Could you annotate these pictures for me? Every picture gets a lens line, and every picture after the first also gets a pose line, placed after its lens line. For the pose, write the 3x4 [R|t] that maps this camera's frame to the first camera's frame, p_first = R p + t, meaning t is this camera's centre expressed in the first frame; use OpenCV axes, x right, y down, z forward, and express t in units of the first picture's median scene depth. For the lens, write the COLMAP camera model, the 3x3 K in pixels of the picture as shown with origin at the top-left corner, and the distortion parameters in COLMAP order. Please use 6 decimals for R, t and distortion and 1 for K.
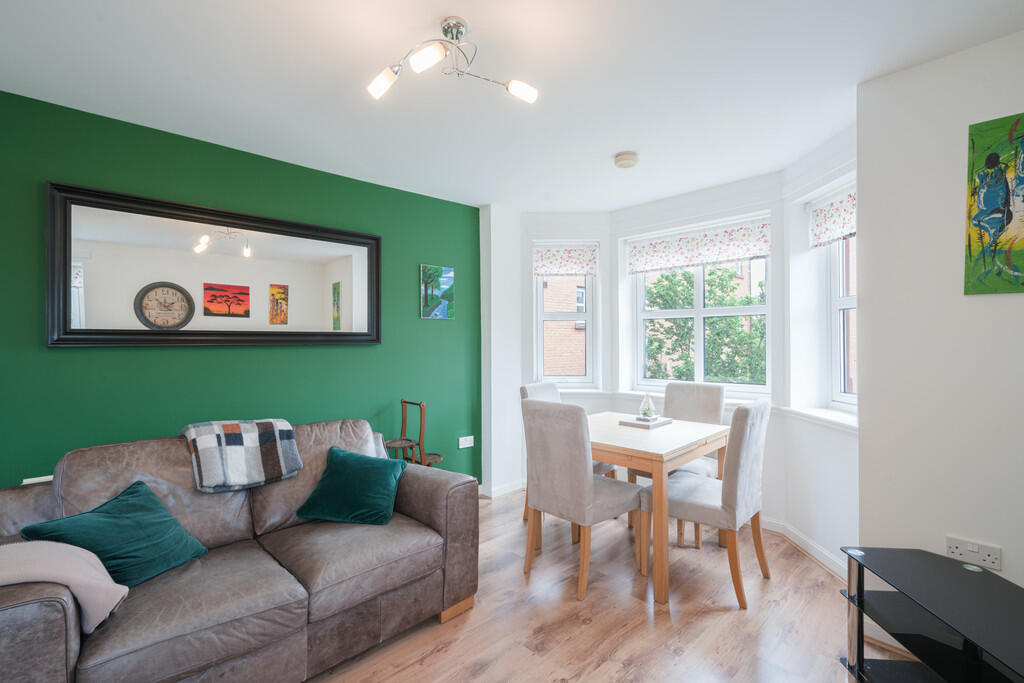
lens RADIAL K [[453.2, 0, 501.3], [0, 453.2, 342.1], [0, 0, 1]] dist [-0.011062, 0.000024]
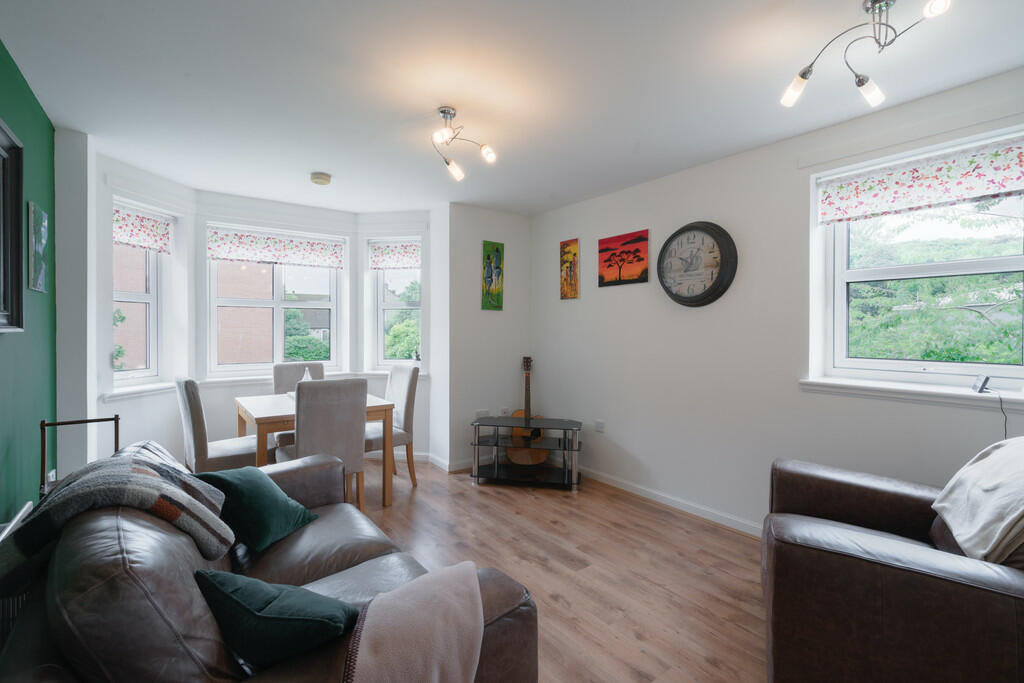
lens RADIAL K [[462.0, 0, 505.8], [0, 462.0, 327.0], [0, 0, 1]] dist [-0.010816, 0.005747]
pose [[0.107948, 0.004294, 0.994147, -1.153453], [0.000825, 0.999990, -0.004409, 0.001469], [-0.994156, 0.001296, 0.107943, 0.475418]]
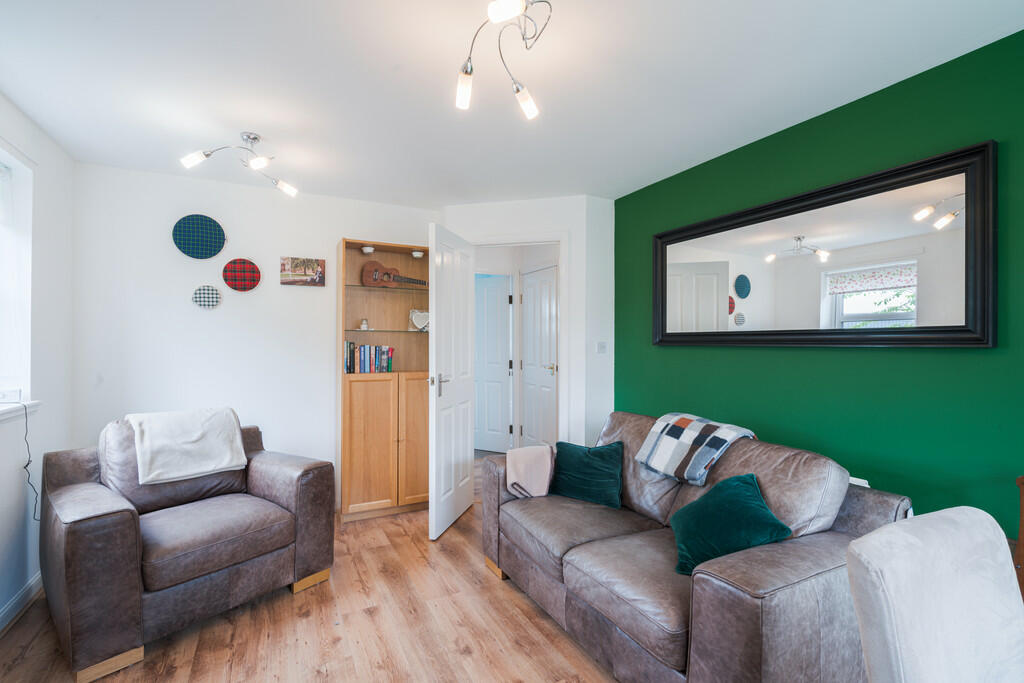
lens RADIAL K [[453.2, 0, 501.3], [0, 453.2, 342.1], [0, 0, 1]] dist [-0.011062, 0.000024]
pose [[-0.265186, 0.002206, -0.964195, 0.567389], [-0.002312, 0.999993, 0.002923, -0.003510], [0.964194, 0.003005, -0.265179, 0.875722]]
